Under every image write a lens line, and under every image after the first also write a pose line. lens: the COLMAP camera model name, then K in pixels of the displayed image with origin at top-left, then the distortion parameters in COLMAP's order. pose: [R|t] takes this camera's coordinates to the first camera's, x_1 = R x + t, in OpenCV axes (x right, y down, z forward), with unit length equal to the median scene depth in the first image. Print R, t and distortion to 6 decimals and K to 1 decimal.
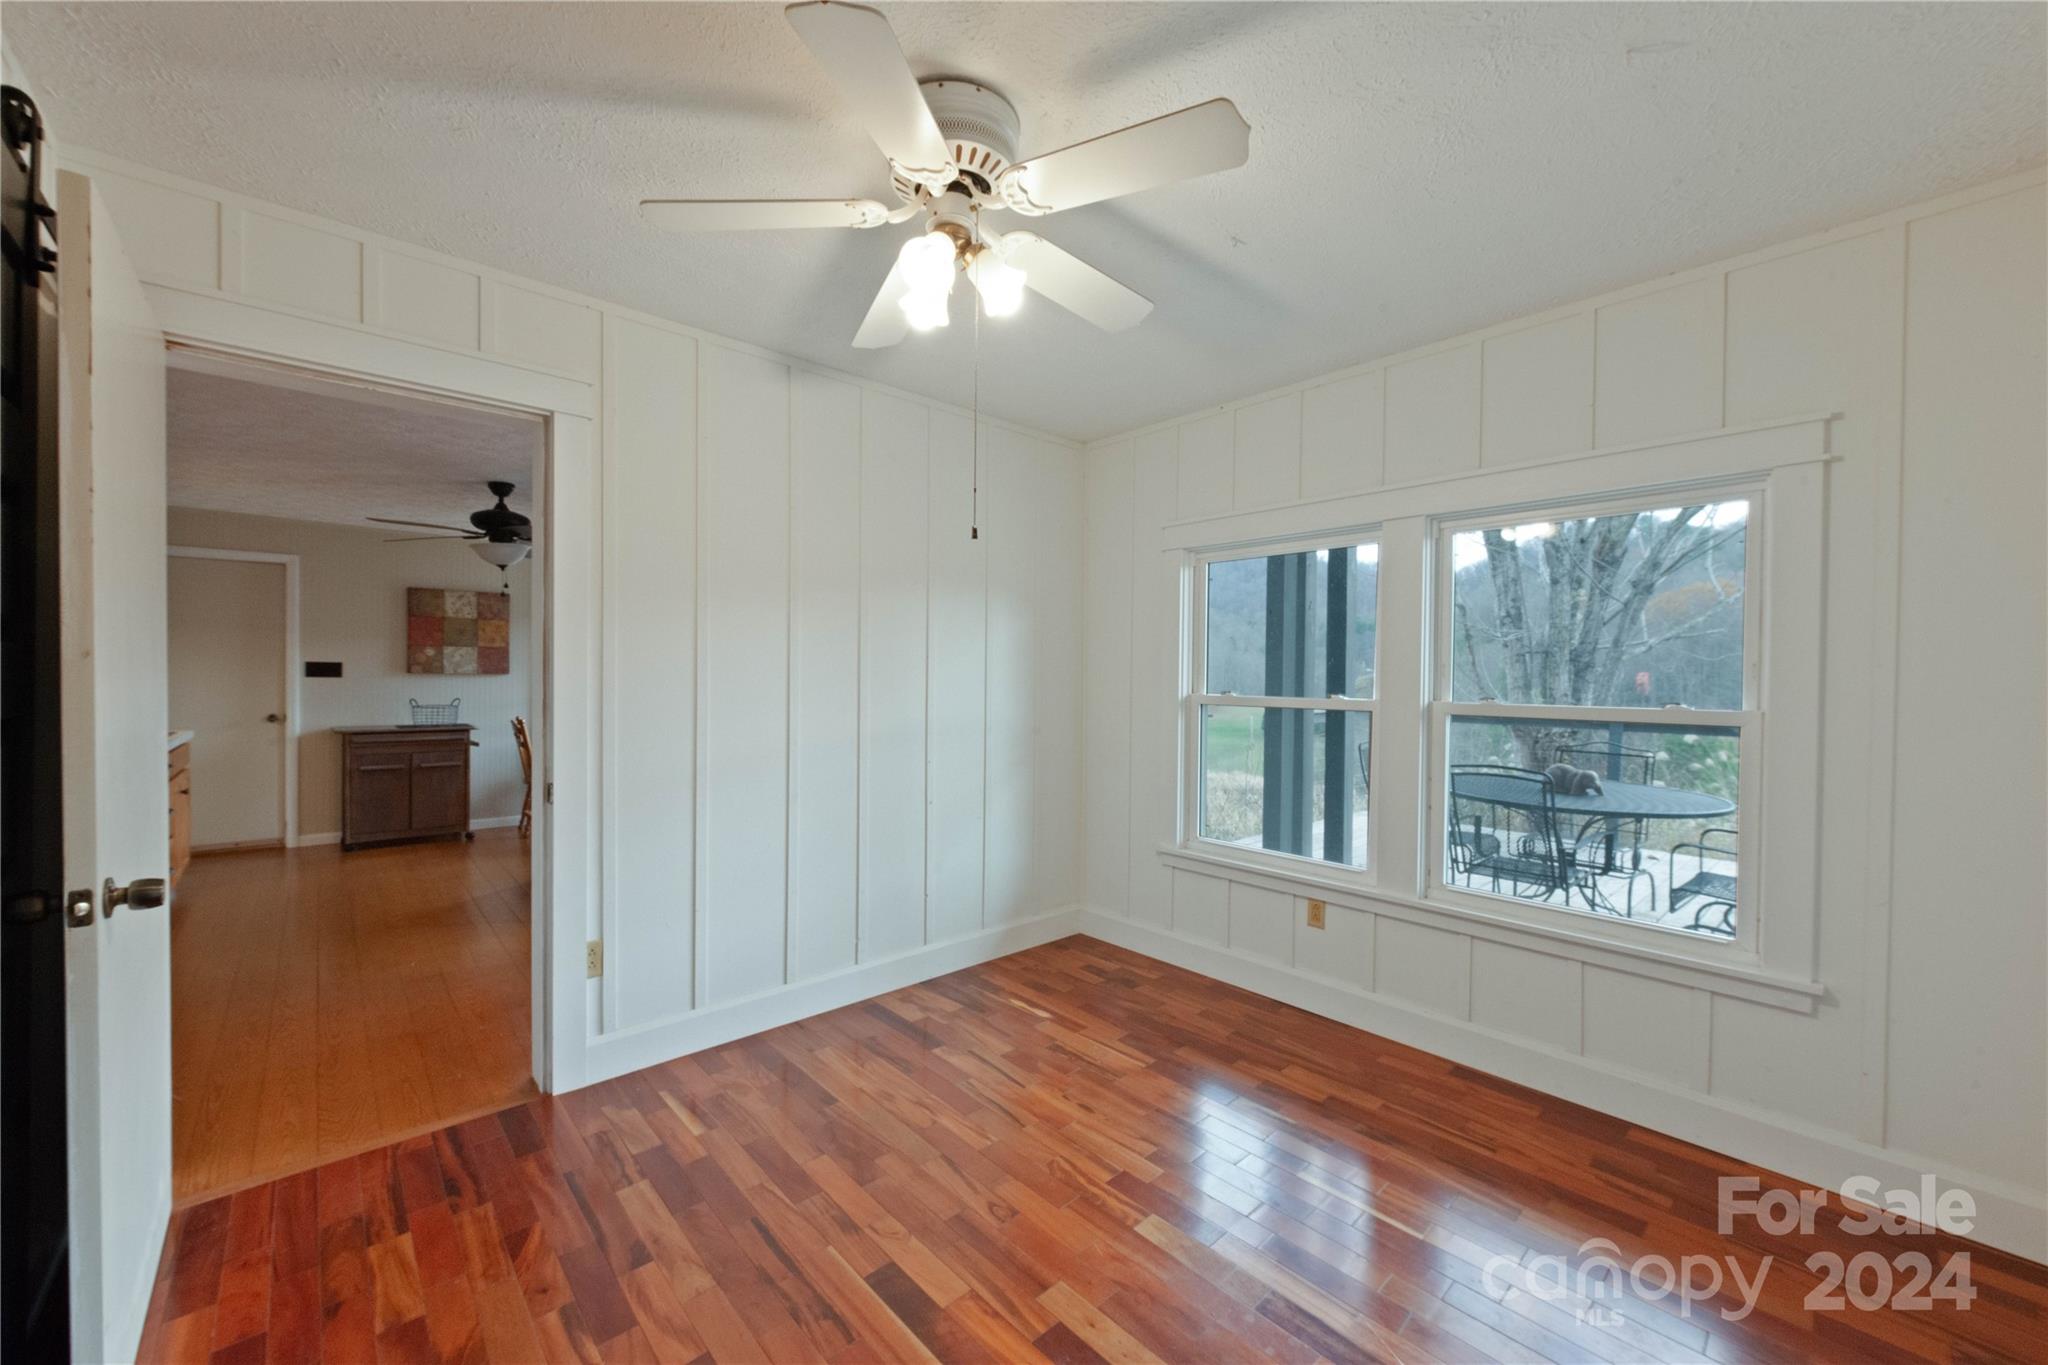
lens RADIAL K [[803.1, 0, 1032.1], [0, 803.1, 684.1], [0, 0, 1]] dist [0.004561, -0.000549]
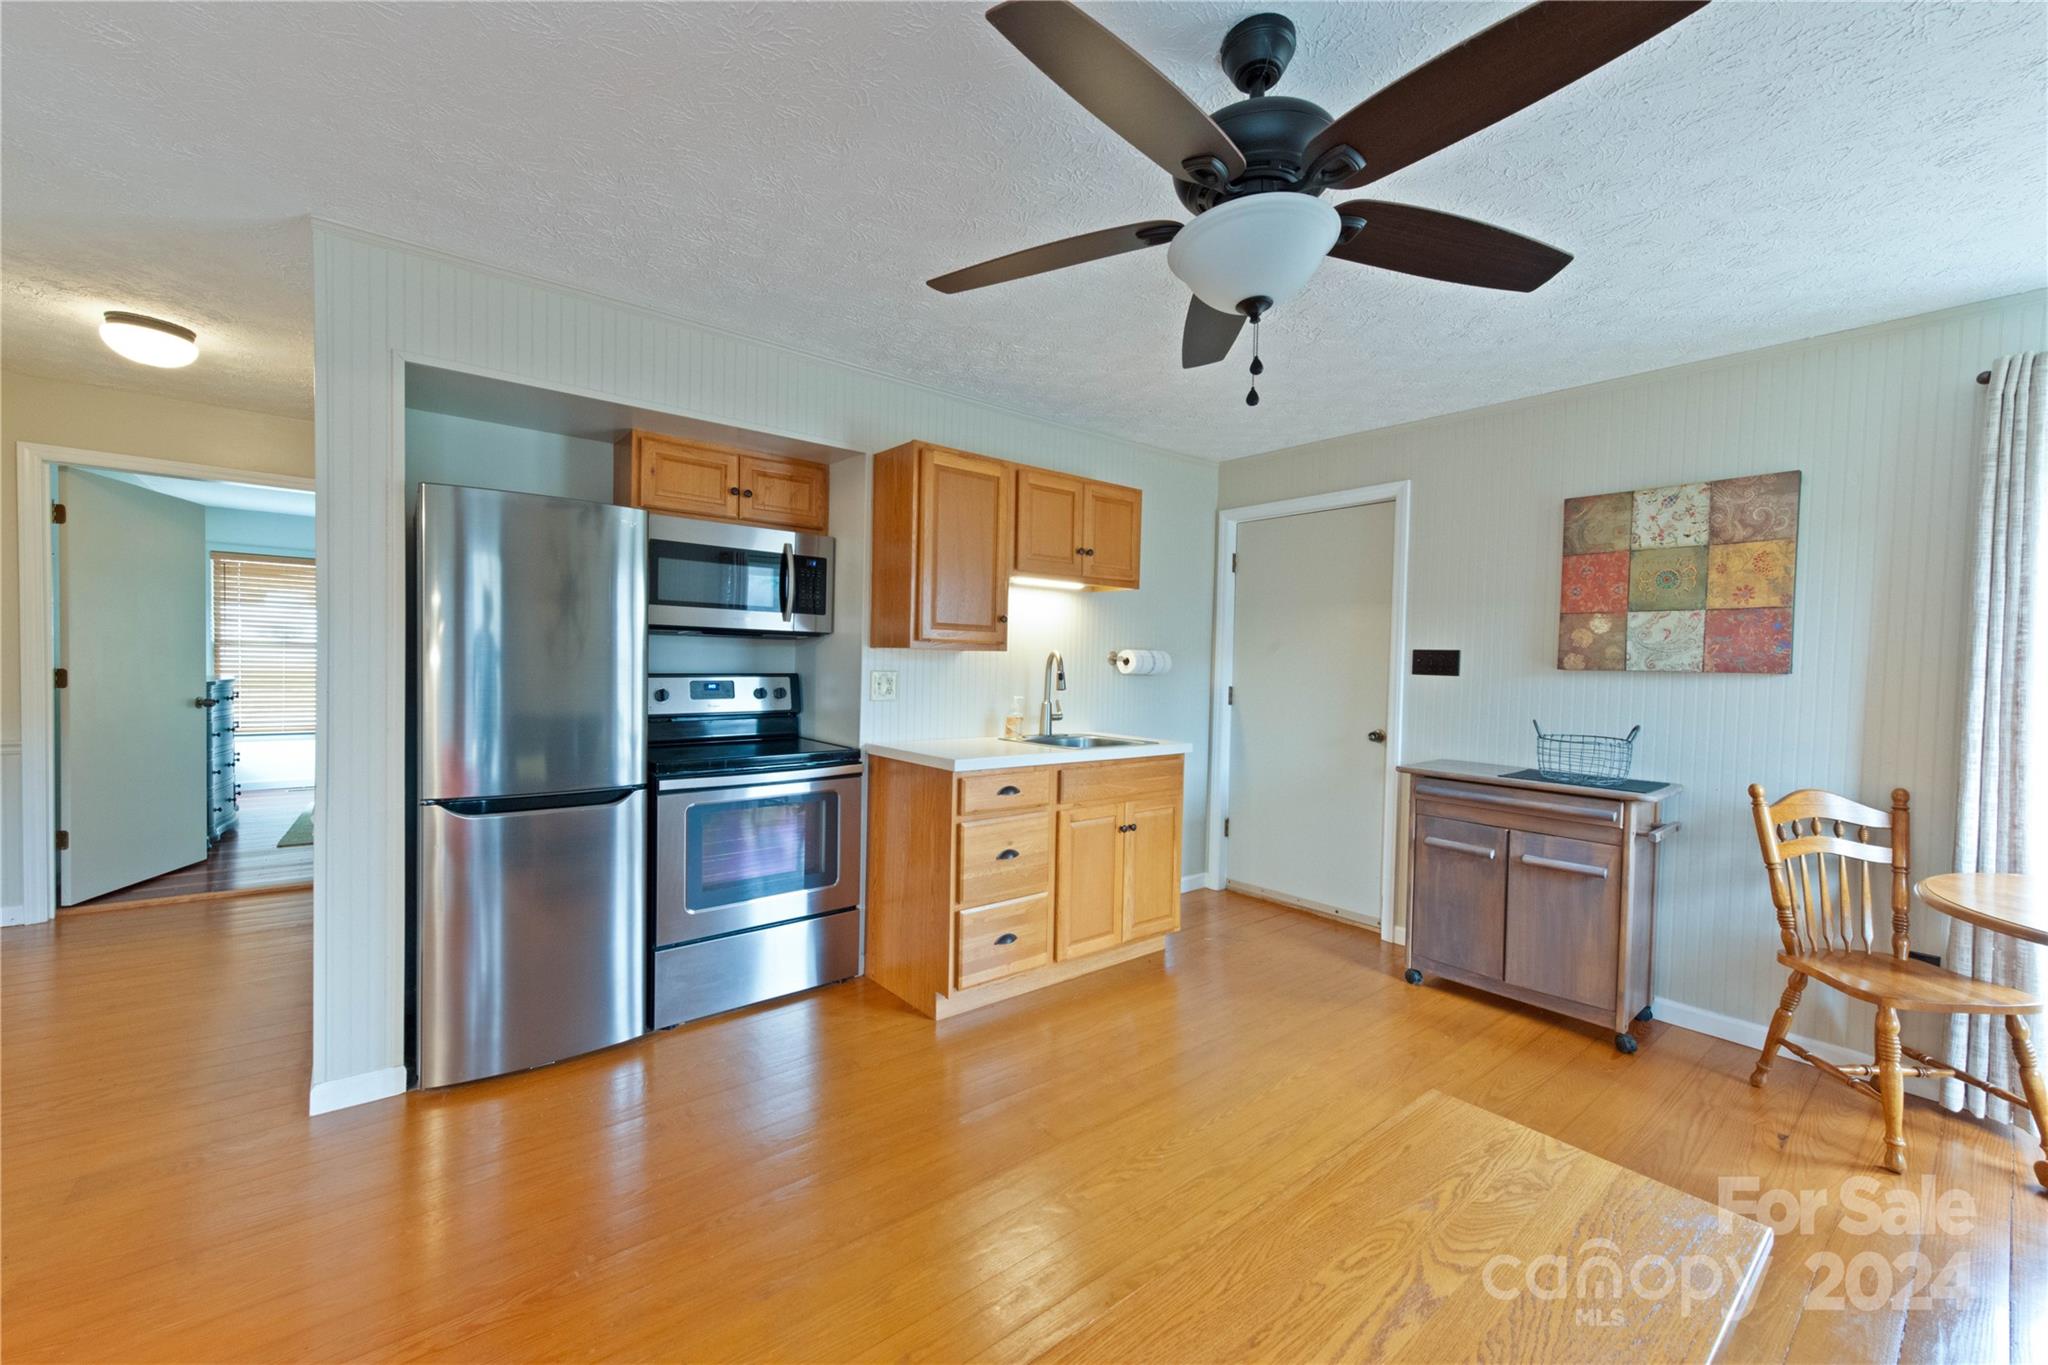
lens RADIAL K [[803.1, 0, 1033.4], [0, 803.1, 685.4], [0, 0, 1]] dist [0.004561, -0.000549]
pose [[-0.038216, 0.013677, -0.999176, -0.256309], [-0.037533, 0.999181, 0.015112, 0.001074], [0.998564, 0.038080, -0.037671, 0.688558]]
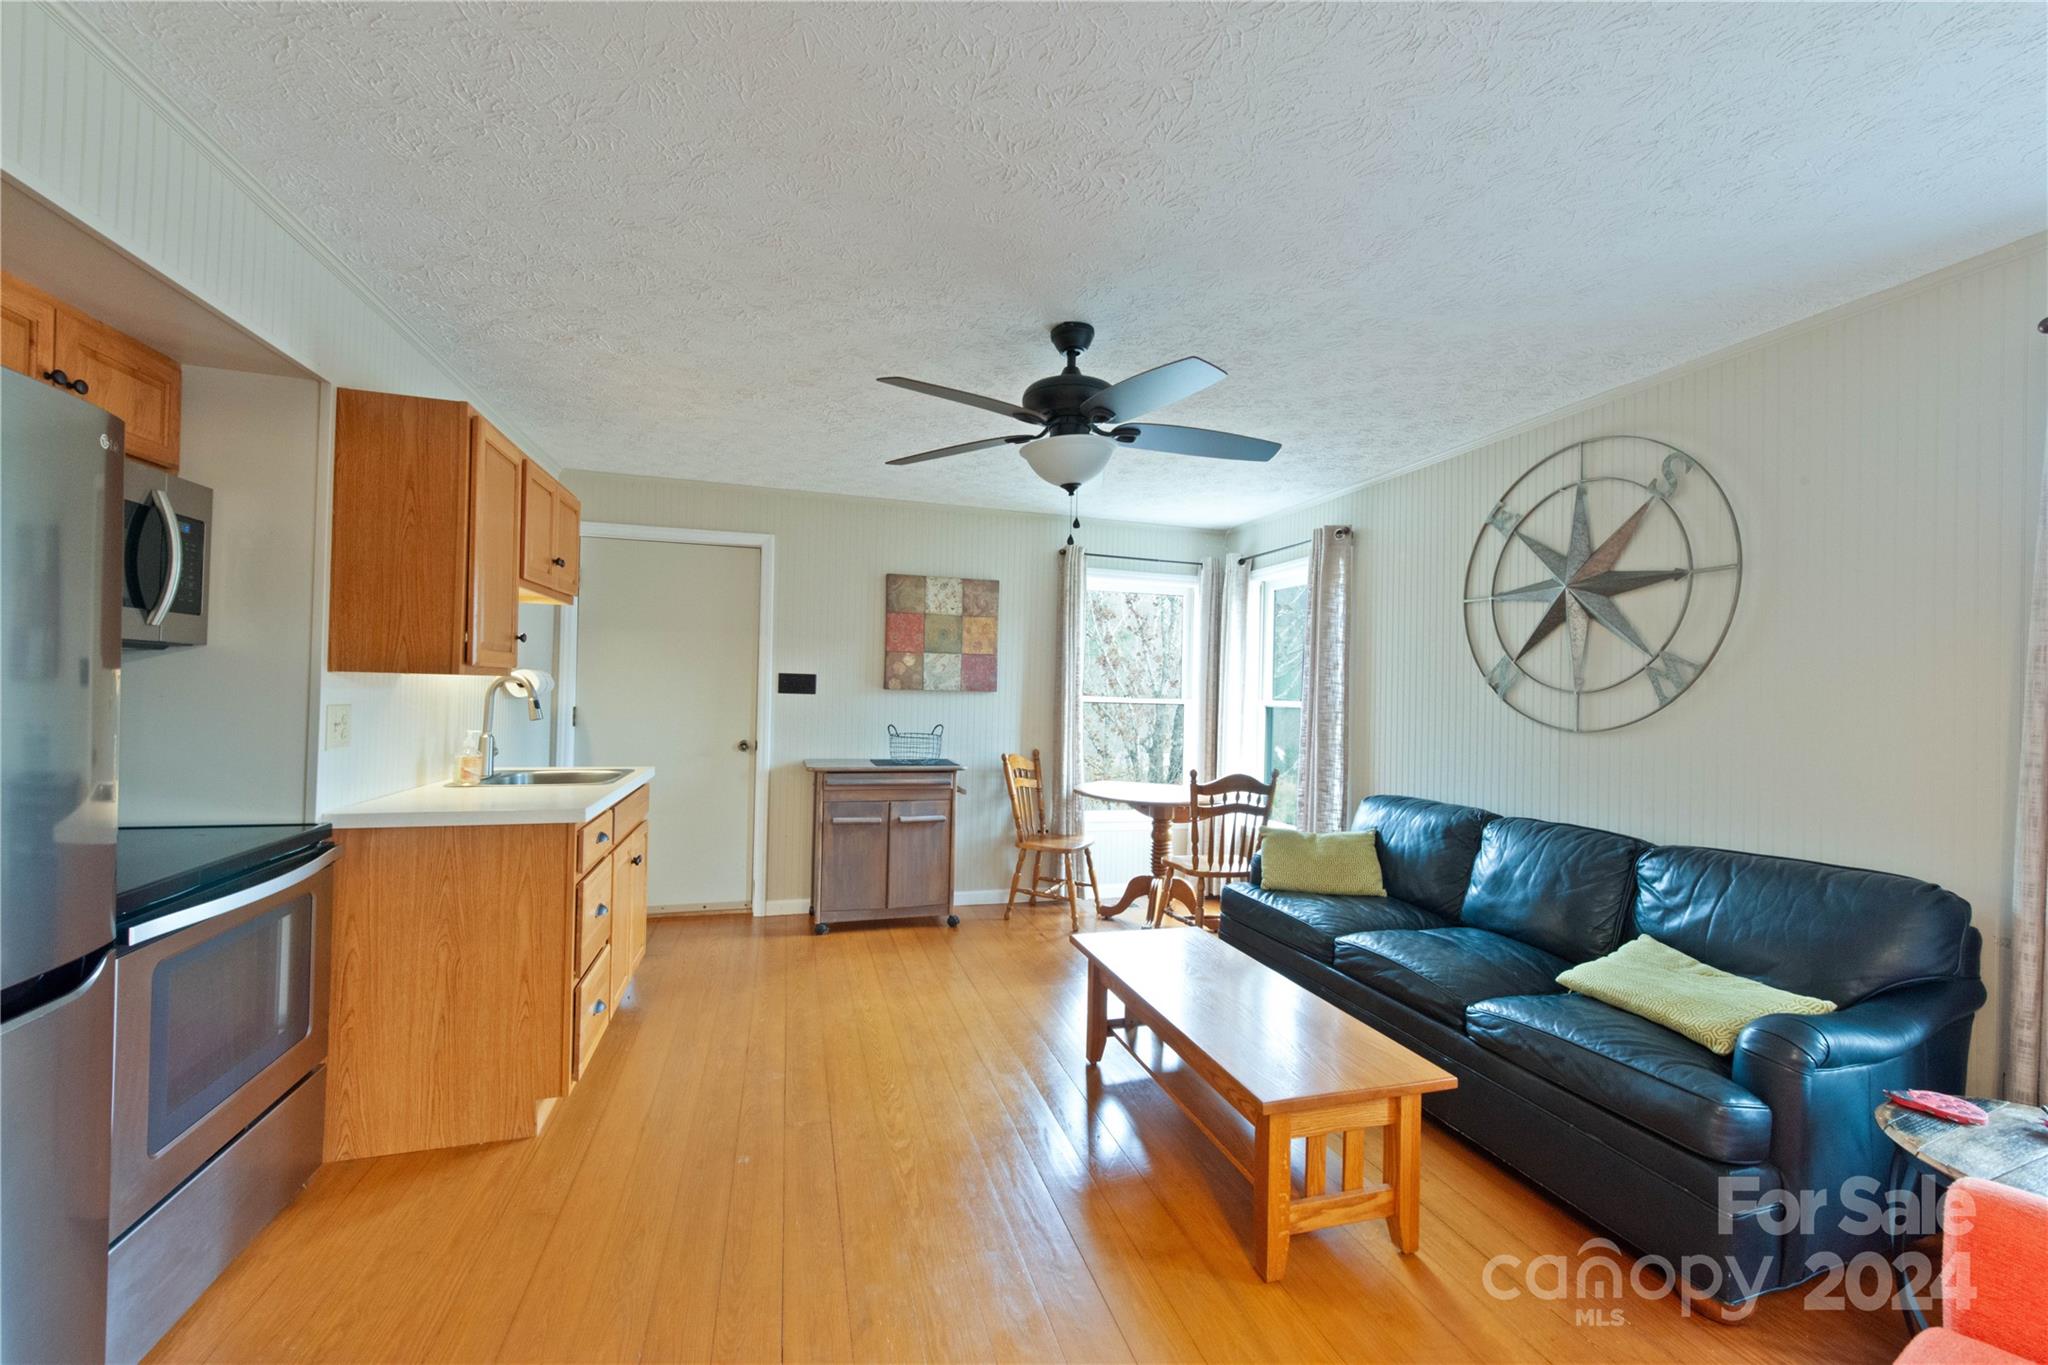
lens RADIAL K [[803.1, 0, 1016.2], [0, 803.1, 681.9], [0, 0, 1]] dist [0.004561, -0.000549]
pose [[0.902658, 0.001837, -0.430356, -0.347366], [-0.015745, 0.999462, -0.028760, -0.001076], [0.430071, 0.032736, 0.902201, 0.384380]]
